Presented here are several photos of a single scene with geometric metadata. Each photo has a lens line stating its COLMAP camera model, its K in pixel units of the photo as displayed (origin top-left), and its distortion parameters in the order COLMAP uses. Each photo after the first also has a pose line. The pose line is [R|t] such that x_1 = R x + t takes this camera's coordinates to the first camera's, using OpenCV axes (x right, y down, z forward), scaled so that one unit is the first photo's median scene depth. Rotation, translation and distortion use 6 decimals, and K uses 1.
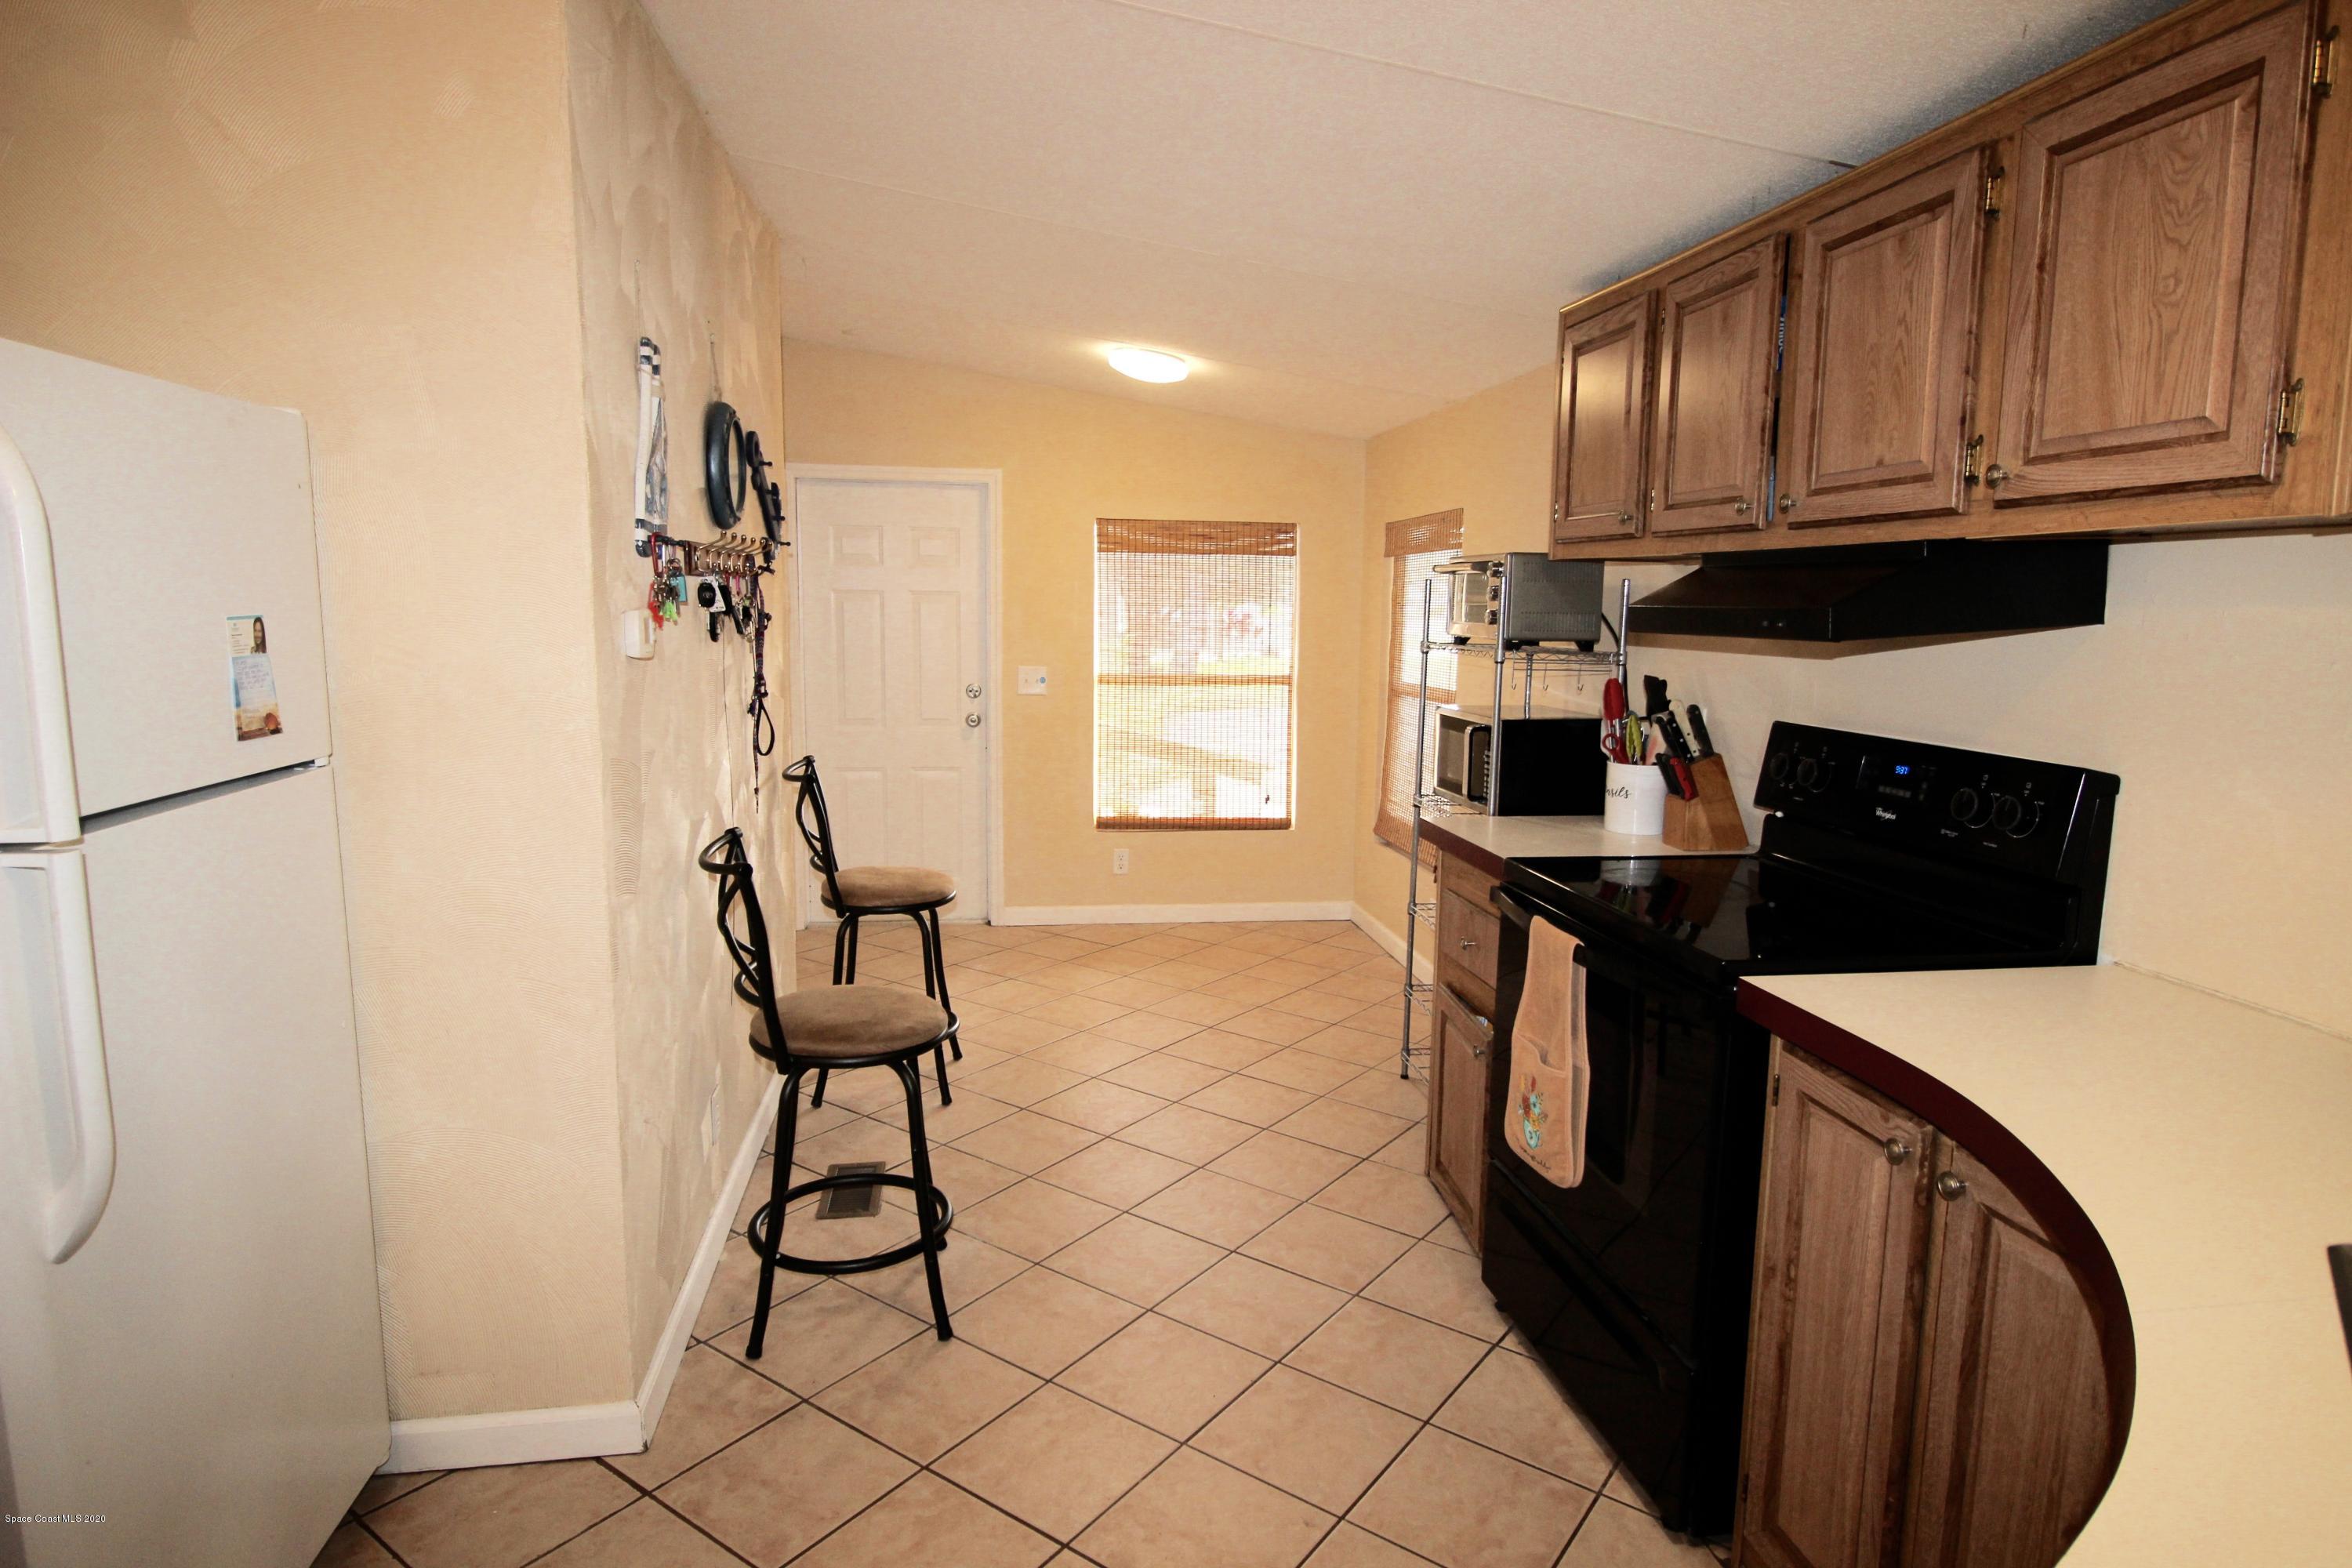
lens RADIAL K [[1303.7, 0, 1179.7], [0, 1303.7, 780.3], [0, 0, 1]] dist [0.003229, 0.000520]
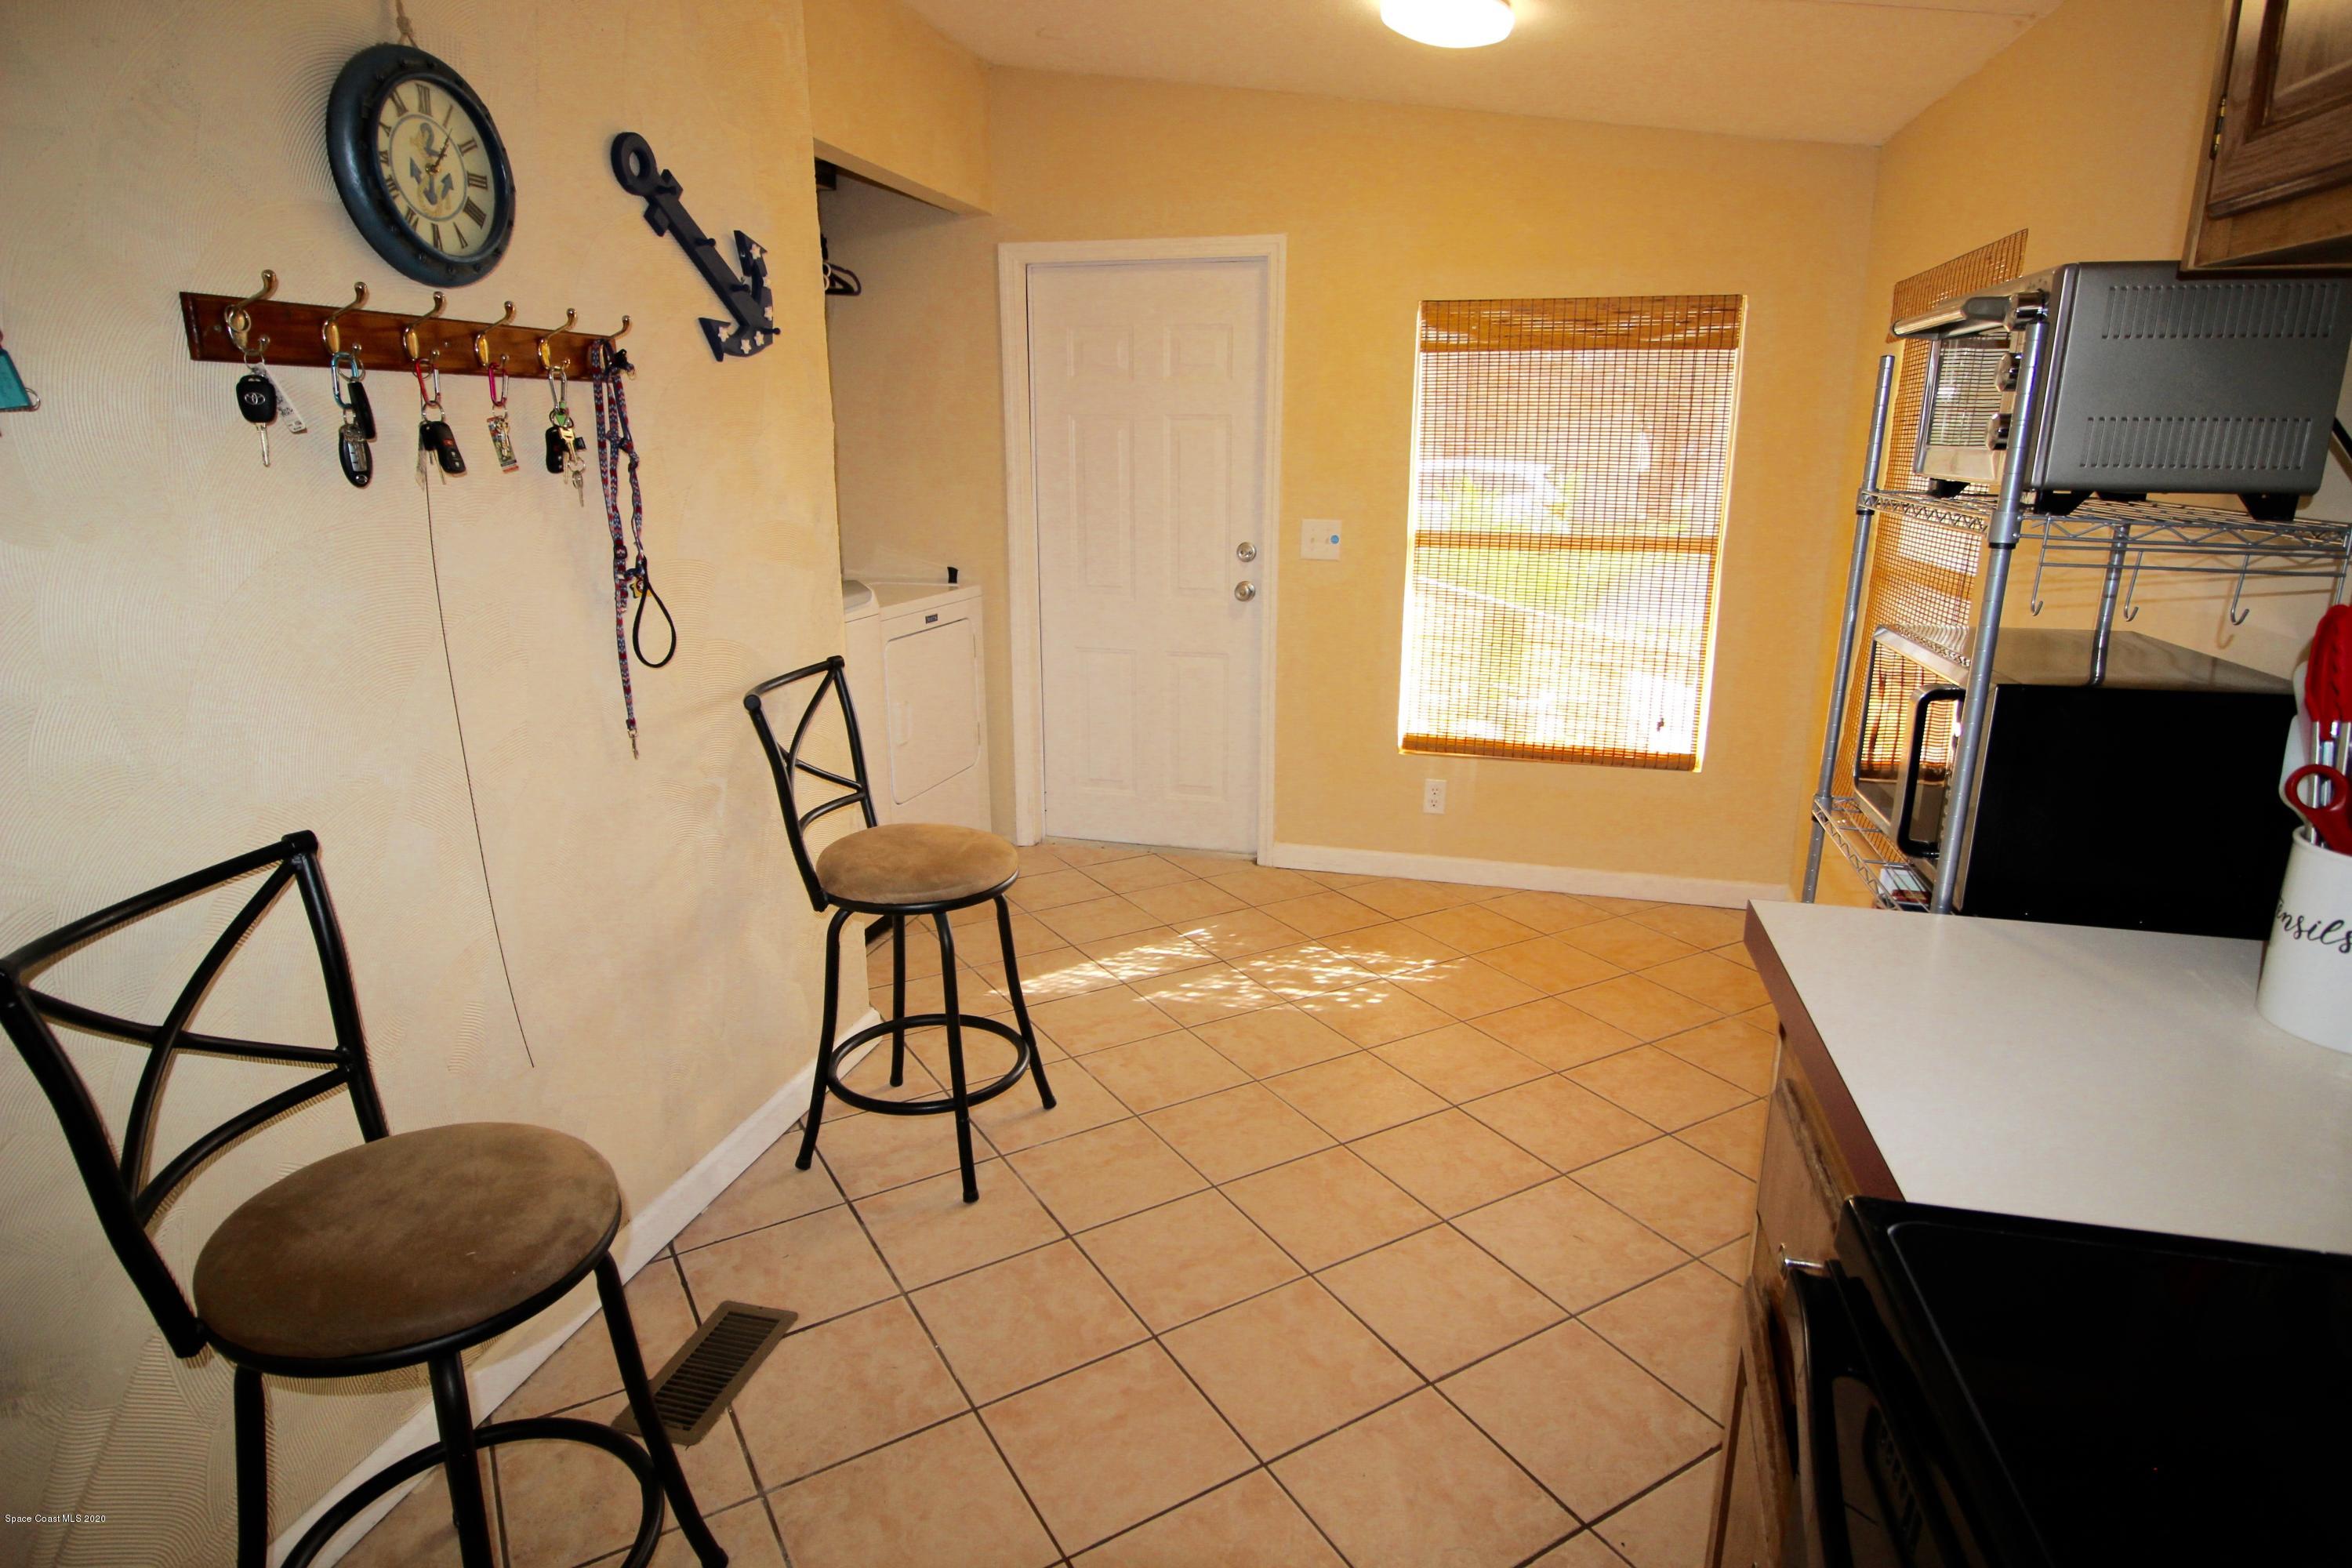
lens RADIAL K [[1303.7, 0, 1171.6], [0, 1303.7, 780.8], [0, 0, 1]] dist [0.003229, 0.000520]
pose [[0.921633, 0.089399, -0.377624, 0.095849], [-0.043632, 0.990804, 0.128073, -0.033624], [0.385601, -0.101560, 0.917059, 0.298988]]
